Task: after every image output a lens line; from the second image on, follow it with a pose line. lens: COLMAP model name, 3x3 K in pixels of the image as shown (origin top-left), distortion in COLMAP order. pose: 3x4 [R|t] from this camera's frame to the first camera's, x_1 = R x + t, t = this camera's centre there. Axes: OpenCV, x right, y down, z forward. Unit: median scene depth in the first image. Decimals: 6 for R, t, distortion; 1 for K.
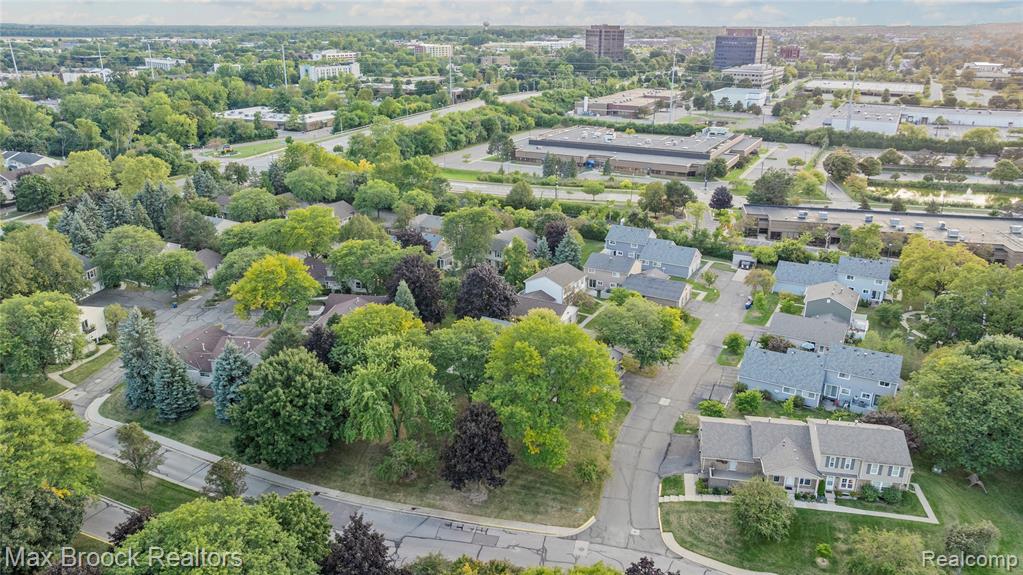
lens RADIAL K [[731.0, 0, 511.5], [0, 731.0, 287.5], [0, 0, 1]] dist [-0.023254, 0.000386]
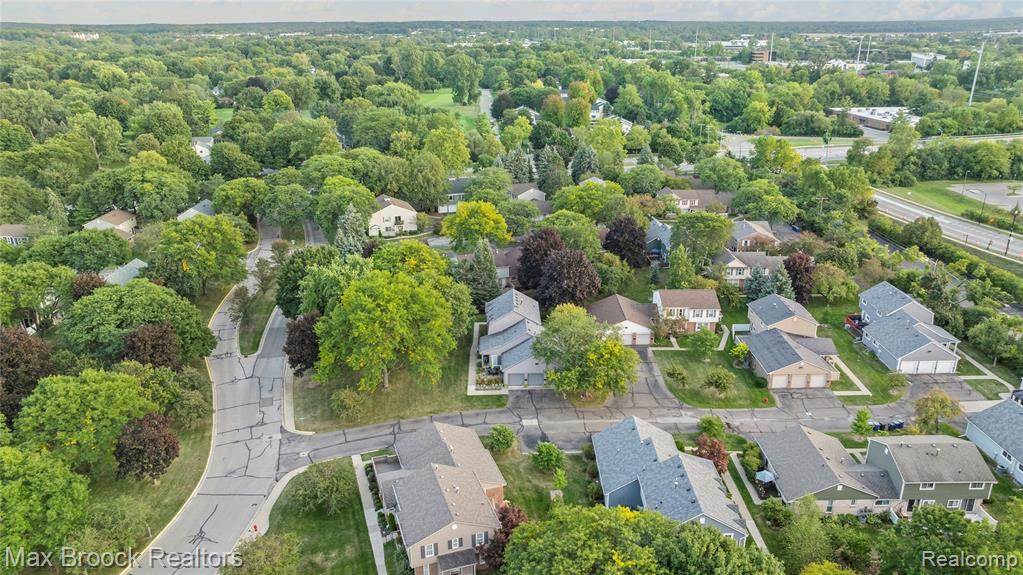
lens RADIAL K [[719.4, 0, 515.3], [0, 719.4, 307.7], [0, 0, 1]] dist [-0.054524, 0.053961]
pose [[0.487030, 0.315009, -0.814599, 0.328375], [-0.284919, 0.938971, 0.192758, -0.054829], [0.825605, 0.138216, 0.547059, 0.172784]]
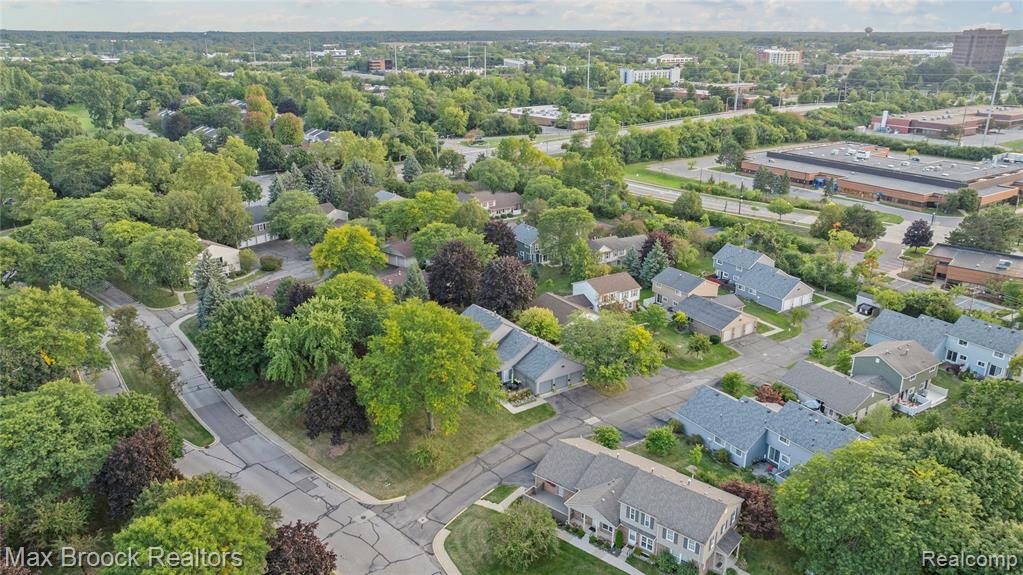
lens RADIAL K [[719.4, 0, 515.3], [0, 719.4, 307.7], [0, 0, 1]] dist [-0.054524, 0.053961]
pose [[0.878710, 0.167179, -0.447124, 0.189469], [-0.156539, 0.985790, 0.060947, -0.011219], [0.450960, 0.016438, 0.892393, 0.043162]]
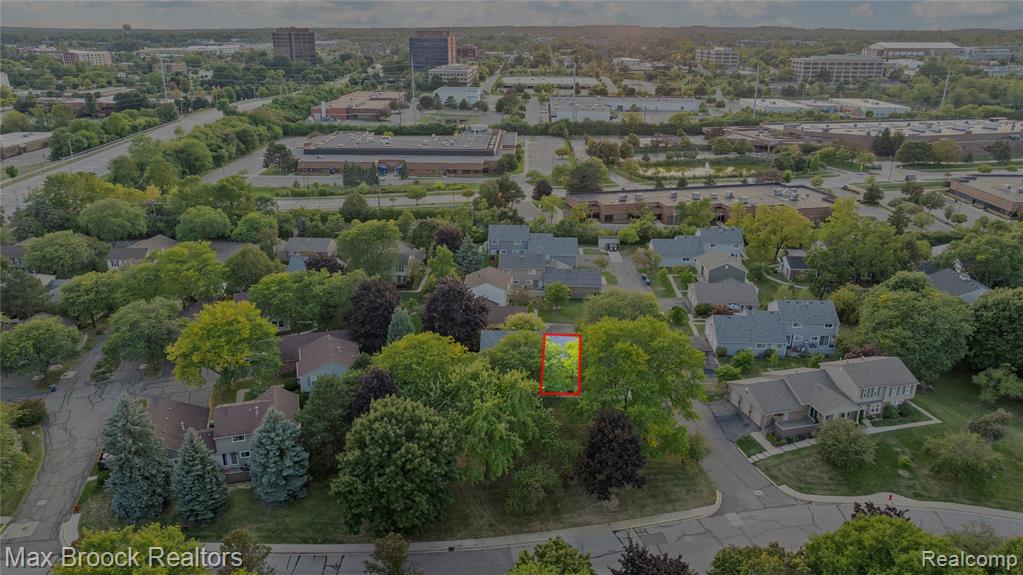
lens RADIAL K [[731.0, 0, 511.5], [0, 731.0, 287.5], [0, 0, 1]] dist [-0.023254, 0.000386]
pose [[0.897501, -0.148401, 0.415293, -0.157687], [0.149352, 0.988317, 0.030396, -0.015676], [-0.414952, 0.034745, 0.909180, 0.042118]]
